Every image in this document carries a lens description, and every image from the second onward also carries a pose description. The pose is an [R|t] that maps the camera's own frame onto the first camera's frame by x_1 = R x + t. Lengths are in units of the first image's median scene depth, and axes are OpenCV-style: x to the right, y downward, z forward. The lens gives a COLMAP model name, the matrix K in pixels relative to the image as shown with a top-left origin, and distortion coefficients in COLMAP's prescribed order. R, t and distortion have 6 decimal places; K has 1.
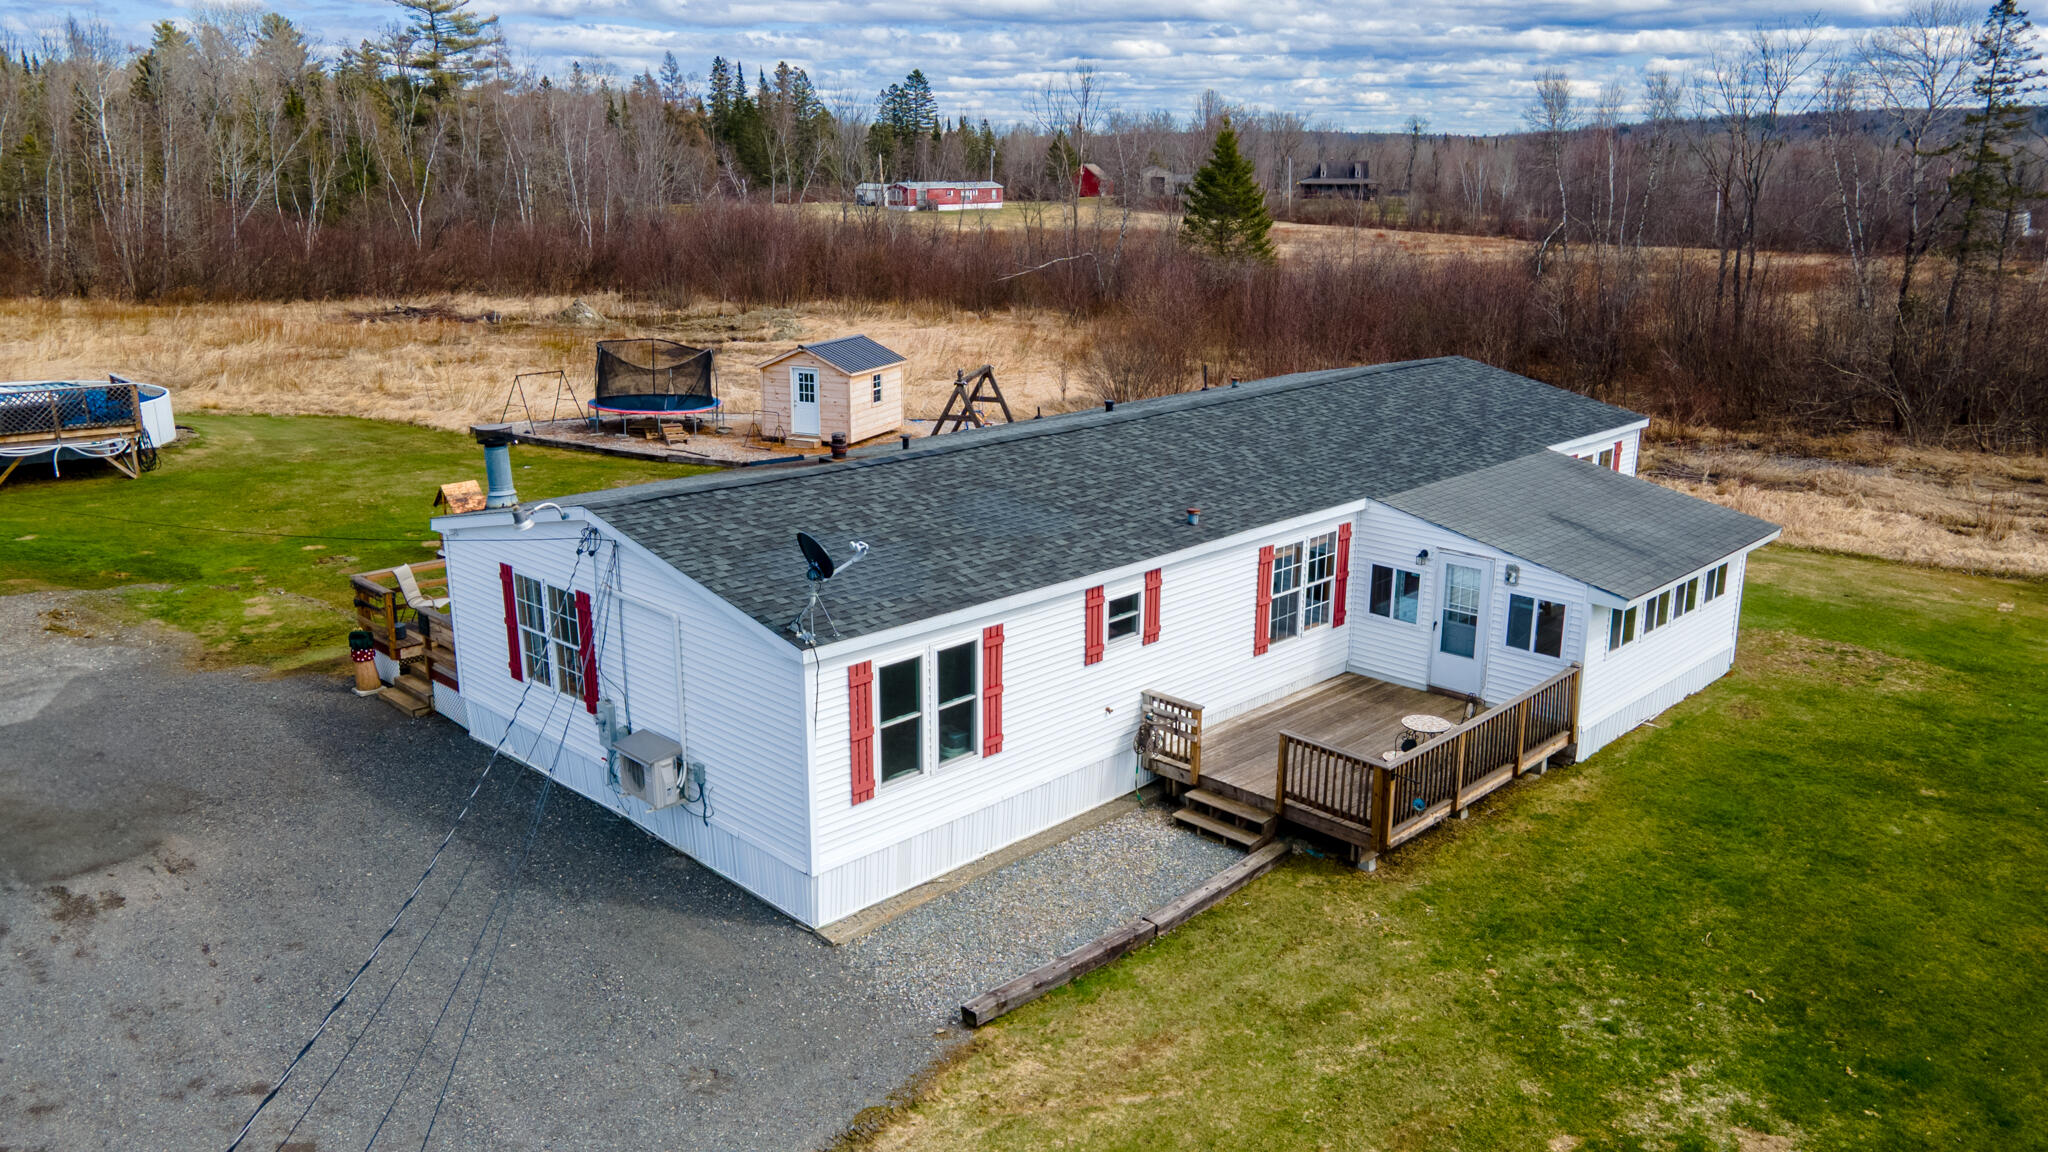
lens RADIAL K [[1505.8, 0, 1026.4], [0, 1505.8, 581.0], [0, 0, 1]] dist [0.031063, 0.020505]
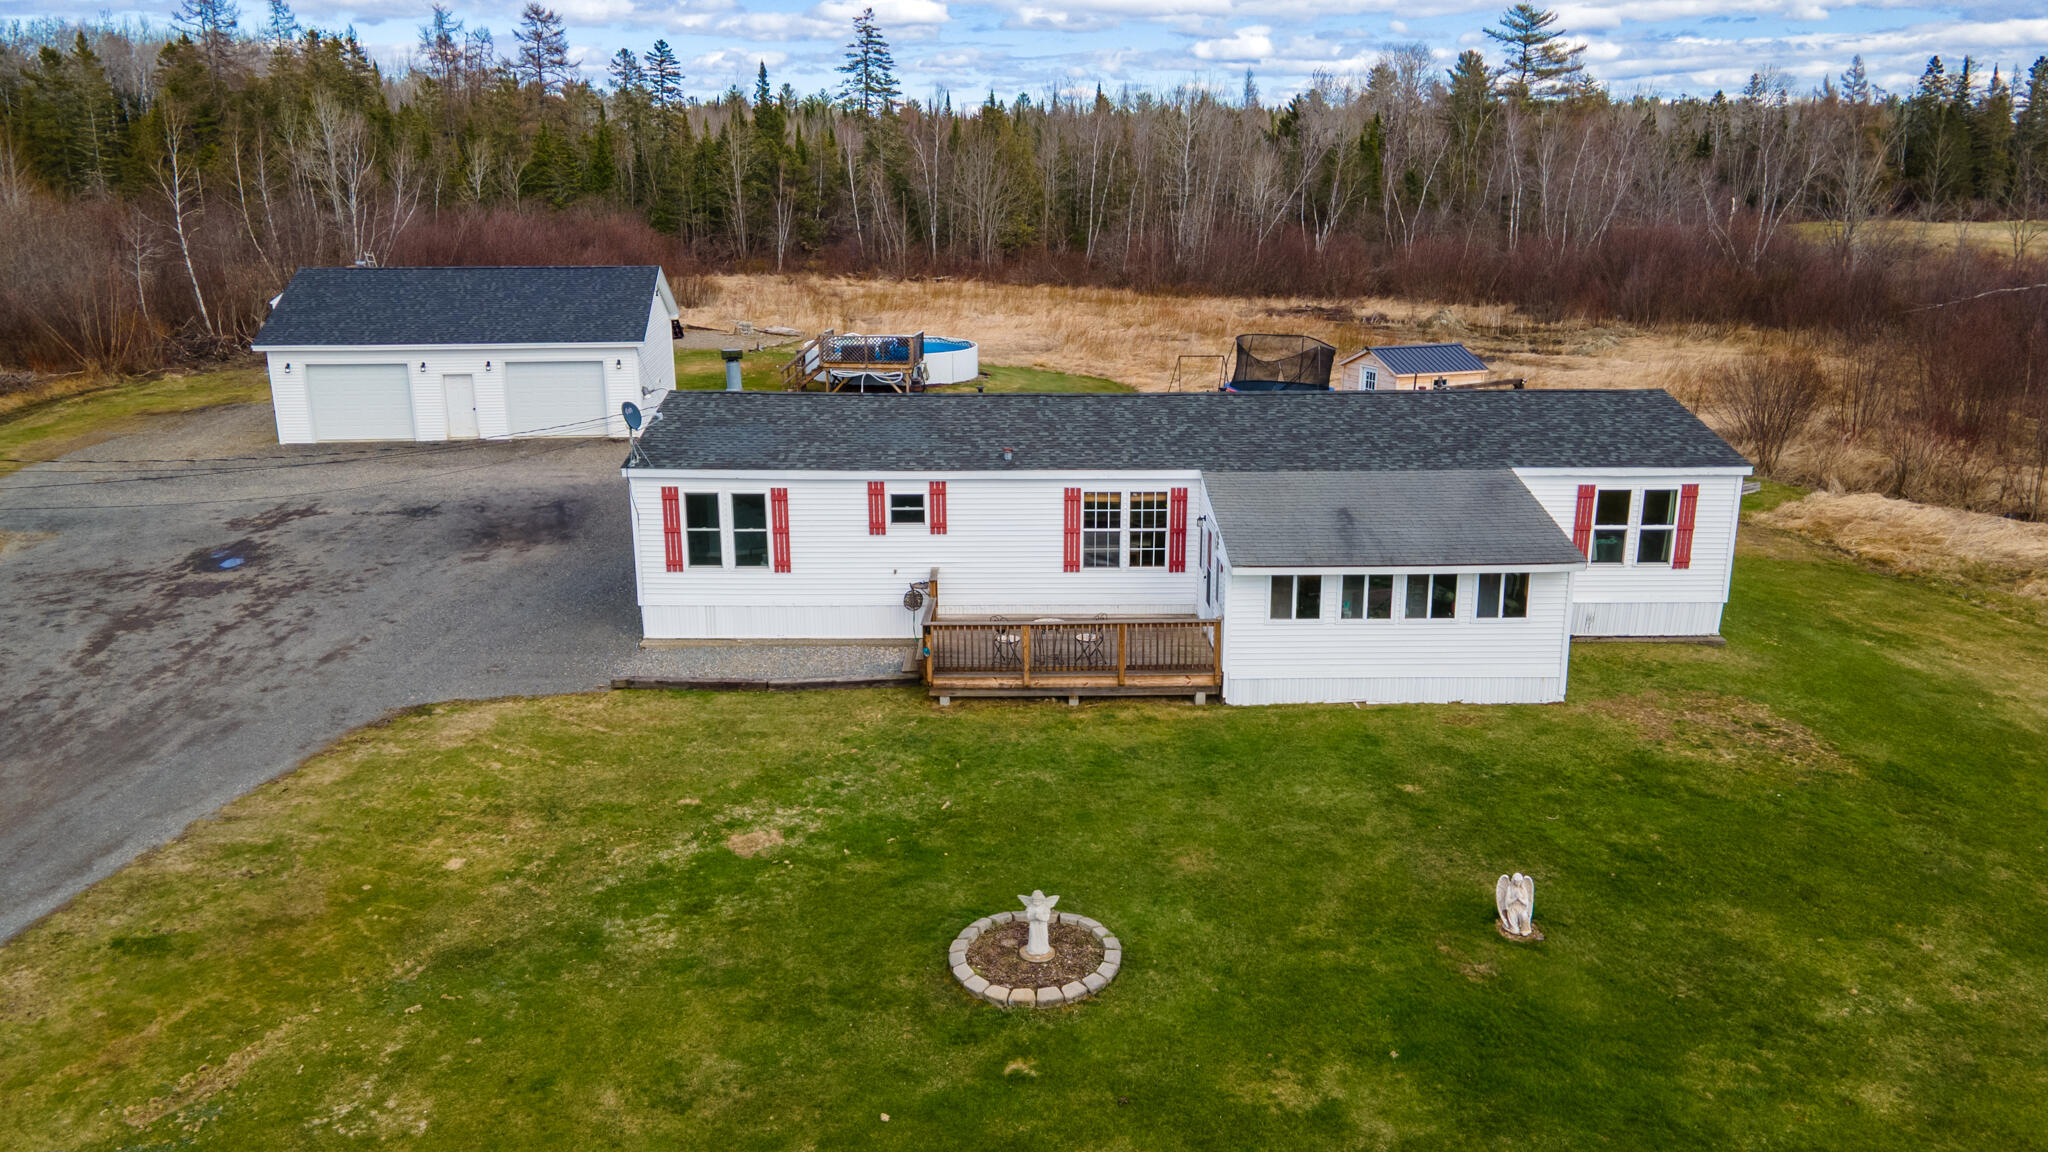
lens RADIAL K [[1505.8, 0, 1032.5], [0, 1505.8, 576.4], [0, 0, 1]] dist [0.031063, 0.020505]
pose [[0.710415, 0.179236, -0.680577, 1.025693], [-0.187633, 0.980261, 0.062301, -0.022350], [0.678310, 0.083439, 0.730023, 0.027210]]
